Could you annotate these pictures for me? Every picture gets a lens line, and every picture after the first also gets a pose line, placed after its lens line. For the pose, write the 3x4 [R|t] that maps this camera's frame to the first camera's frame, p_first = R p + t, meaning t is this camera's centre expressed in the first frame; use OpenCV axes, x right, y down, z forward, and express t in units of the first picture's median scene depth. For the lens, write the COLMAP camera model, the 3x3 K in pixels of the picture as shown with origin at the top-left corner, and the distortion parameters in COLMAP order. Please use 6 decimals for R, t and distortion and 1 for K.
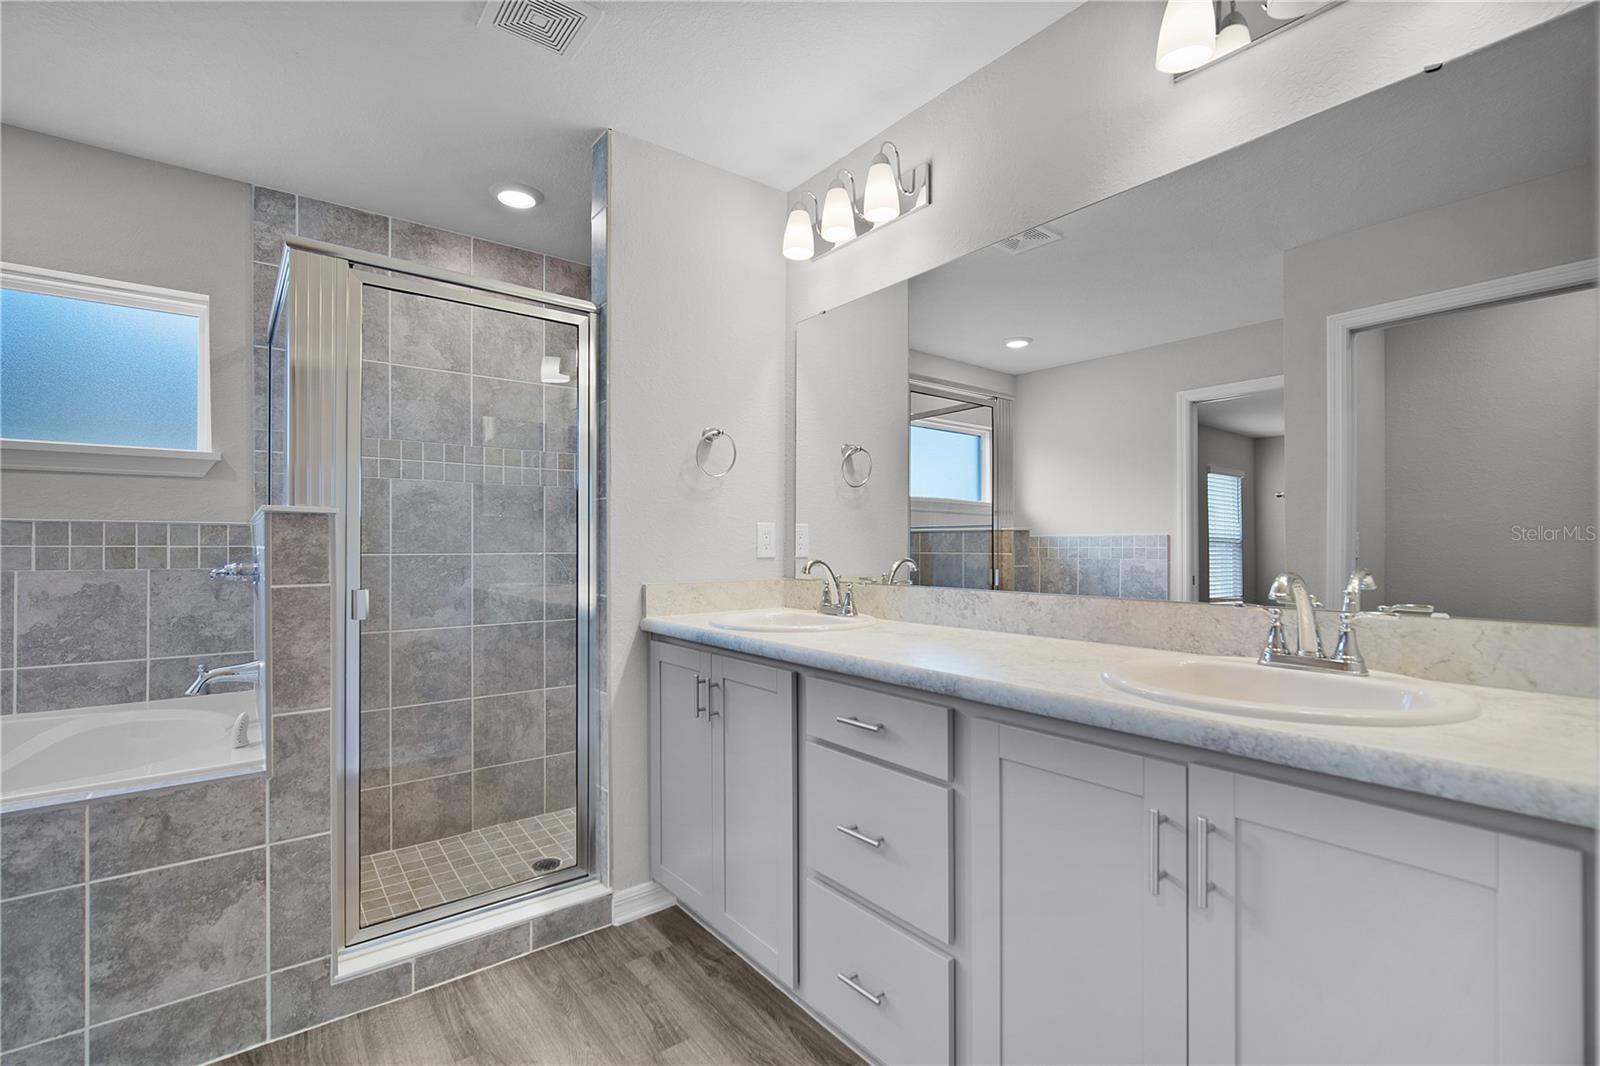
lens RADIAL K [[710.0, 0, 842.3], [0, 710.0, 548.3], [0, 0, 1]] dist [0.002507, 0.001606]
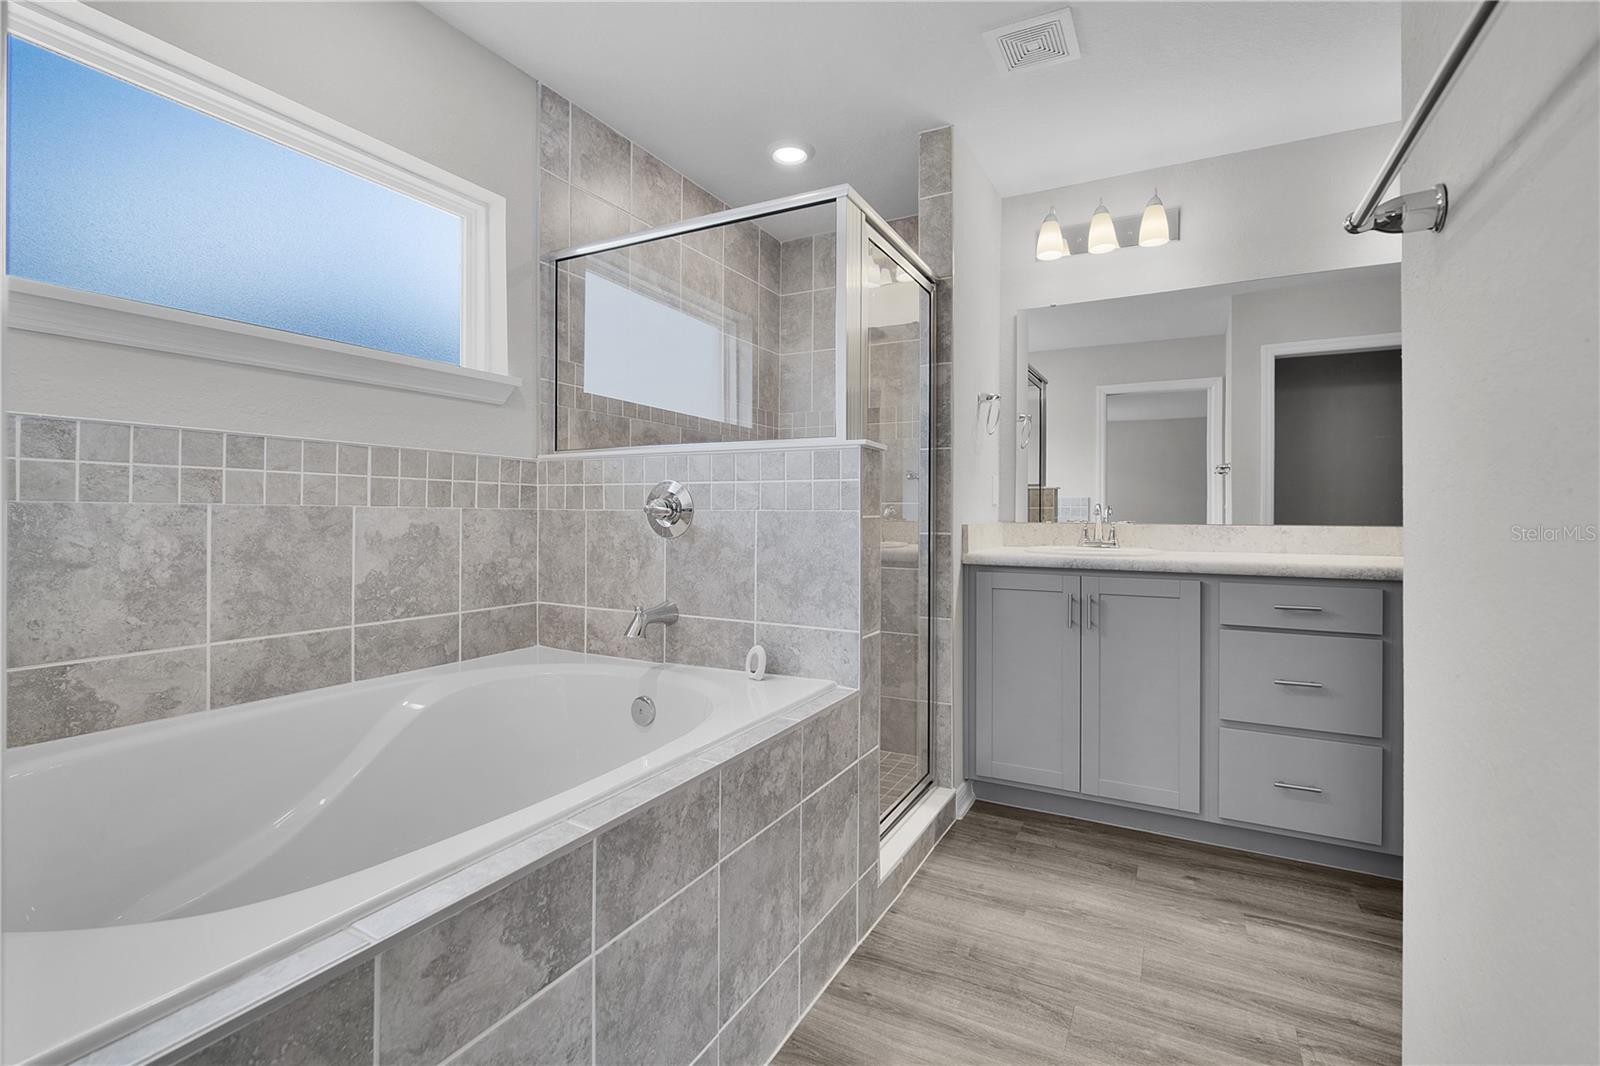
lens RADIAL K [[710.0, 0, 809.2], [0, 710.0, 519.4], [0, 0, 1]] dist [0.002507, 0.001606]
pose [[0.912945, 0.002451, 0.408076, -0.985499], [-0.003060, 0.999995, 0.000838, 0.043292], [-0.408072, -0.002014, 0.912948, 0.048305]]
